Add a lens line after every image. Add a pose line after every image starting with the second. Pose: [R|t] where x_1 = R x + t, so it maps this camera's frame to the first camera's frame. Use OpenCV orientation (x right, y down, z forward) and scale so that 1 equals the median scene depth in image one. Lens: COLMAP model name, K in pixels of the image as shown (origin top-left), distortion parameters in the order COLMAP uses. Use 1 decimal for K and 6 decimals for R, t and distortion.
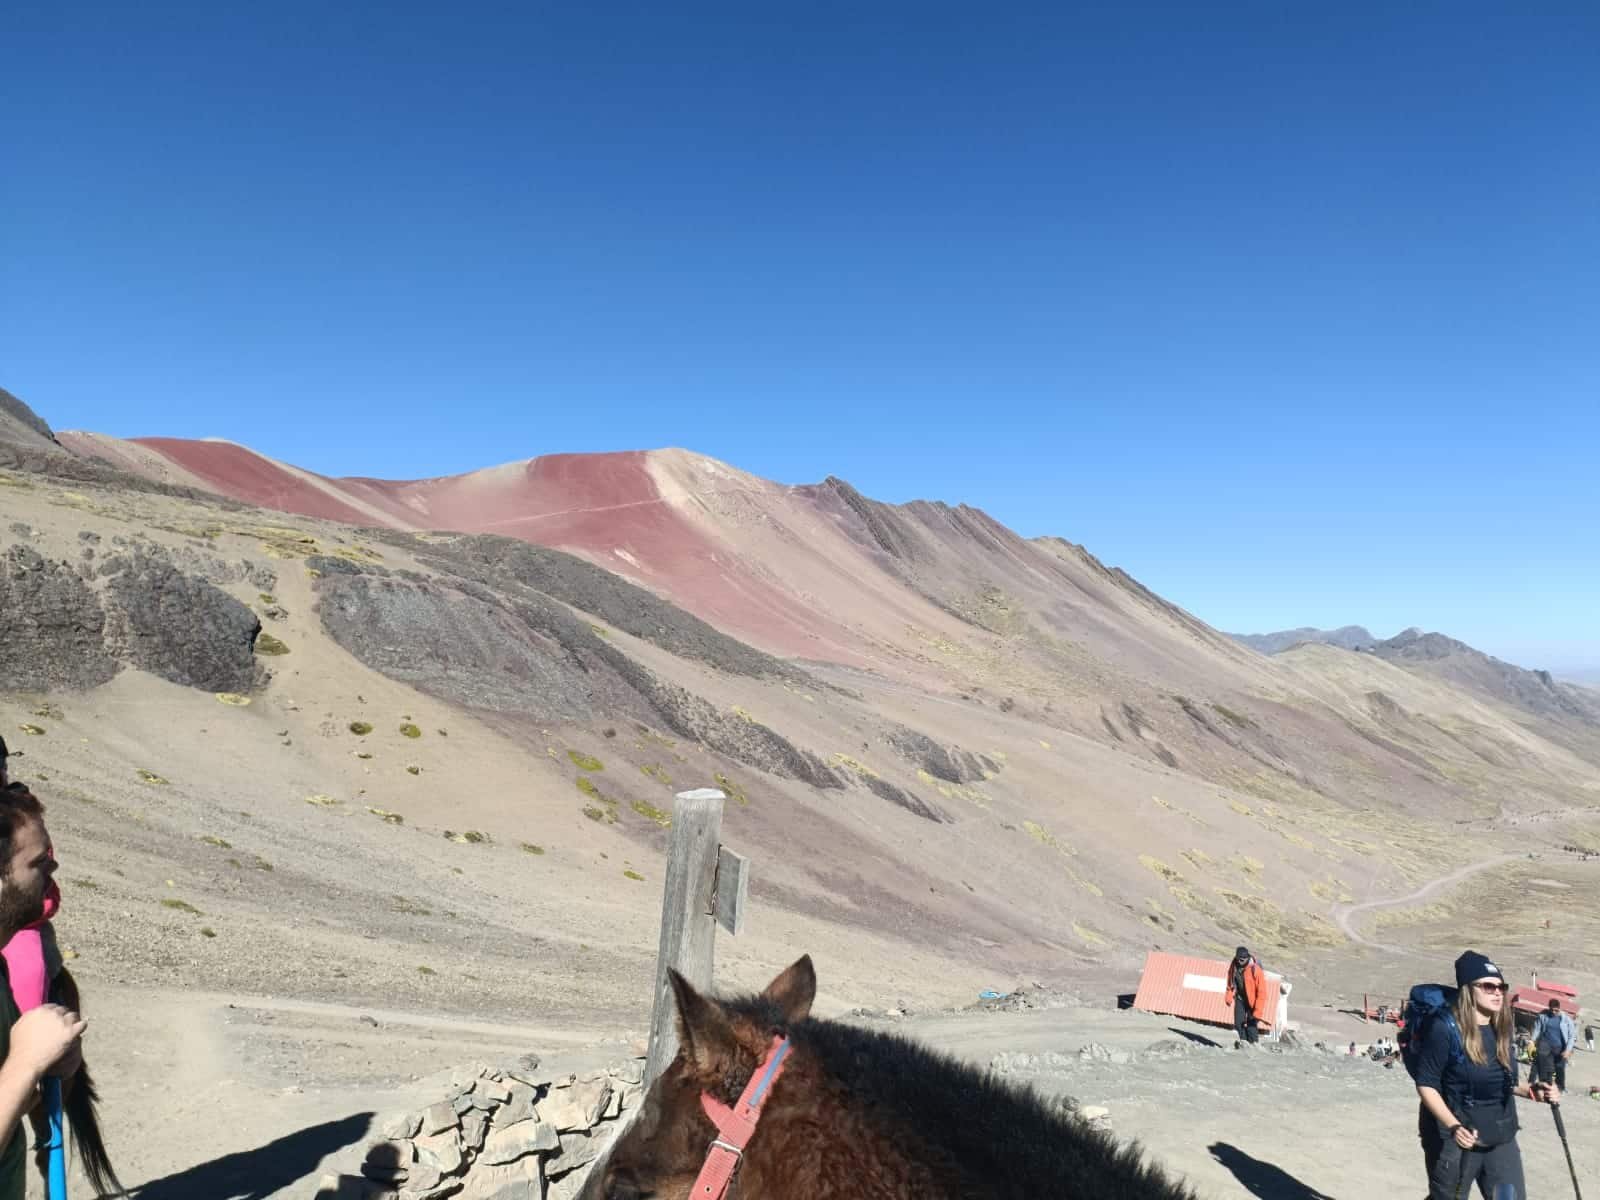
lens RADIAL K [[1165.5, 0, 807.3], [0, 1165.5, 603.3], [0, 0, 1]] dist [0.076702, -0.083203]
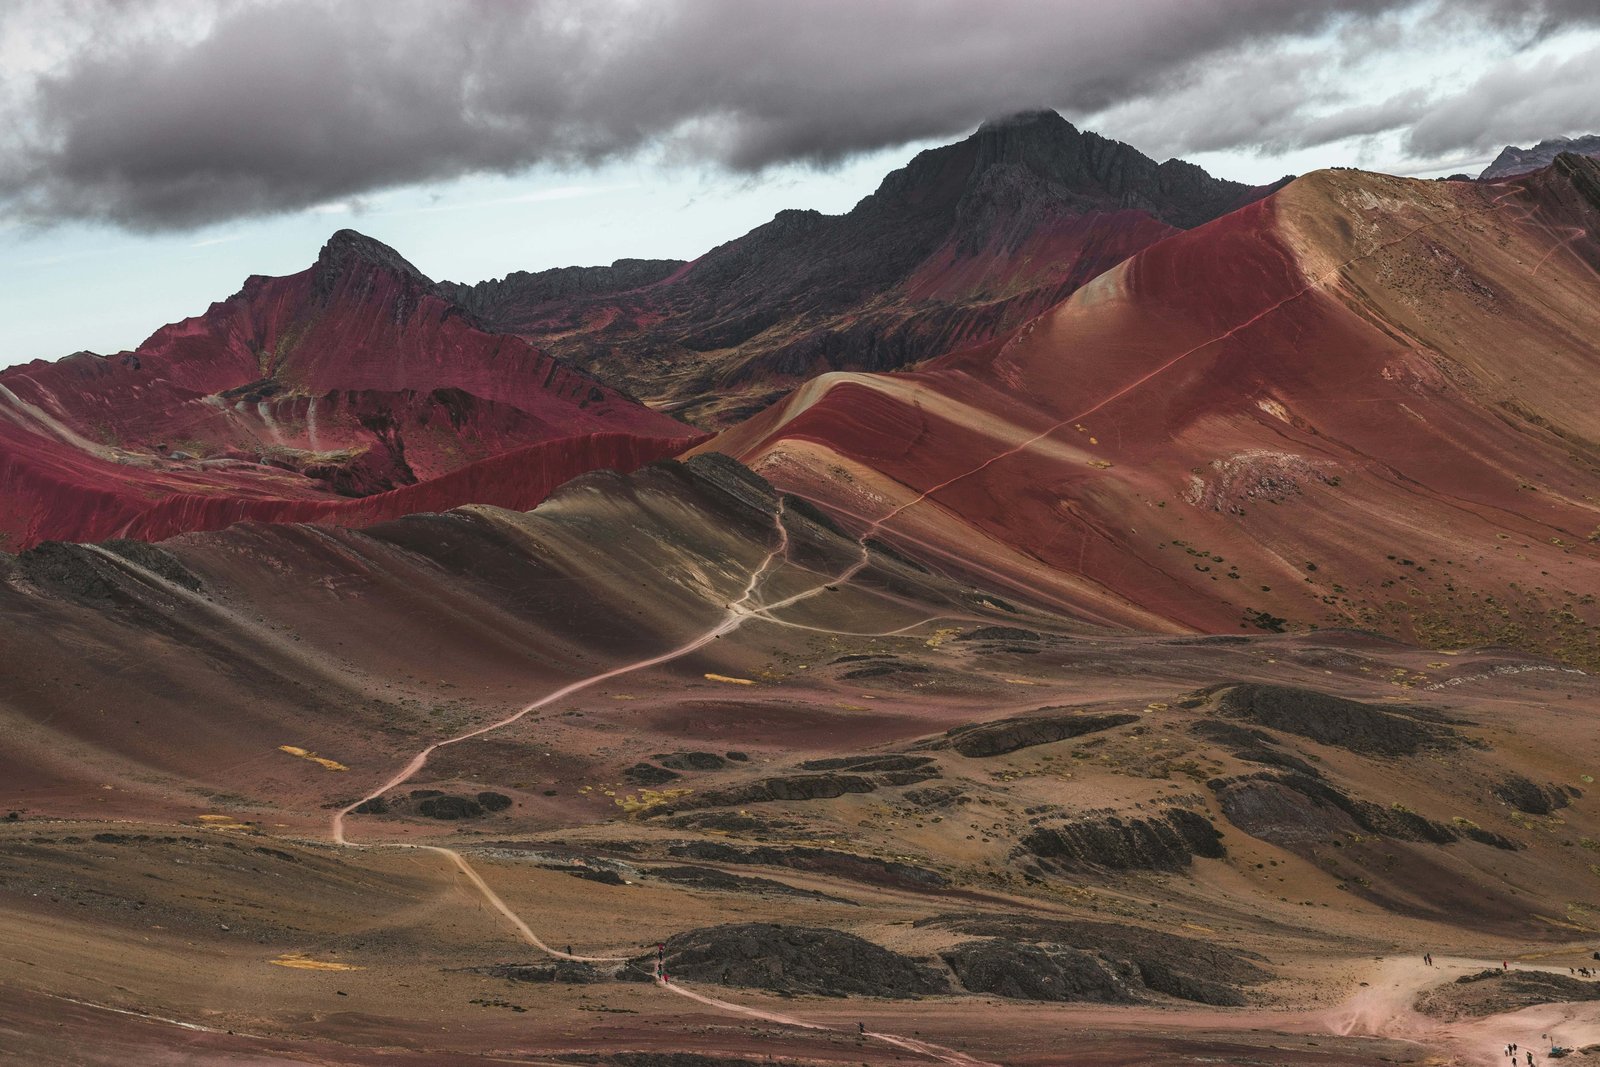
lens RADIAL K [[2441.4, 0, 800.0], [0, 2441.4, 533.5], [0, 0, 1]] dist [0.247263, -0.021539]
pose [[0.935505, -0.105937, -0.337057, 0.412129], [0.162824, 0.975914, 0.145189, -1.008056], [0.313558, -0.190706, 0.930222, -2.808355]]
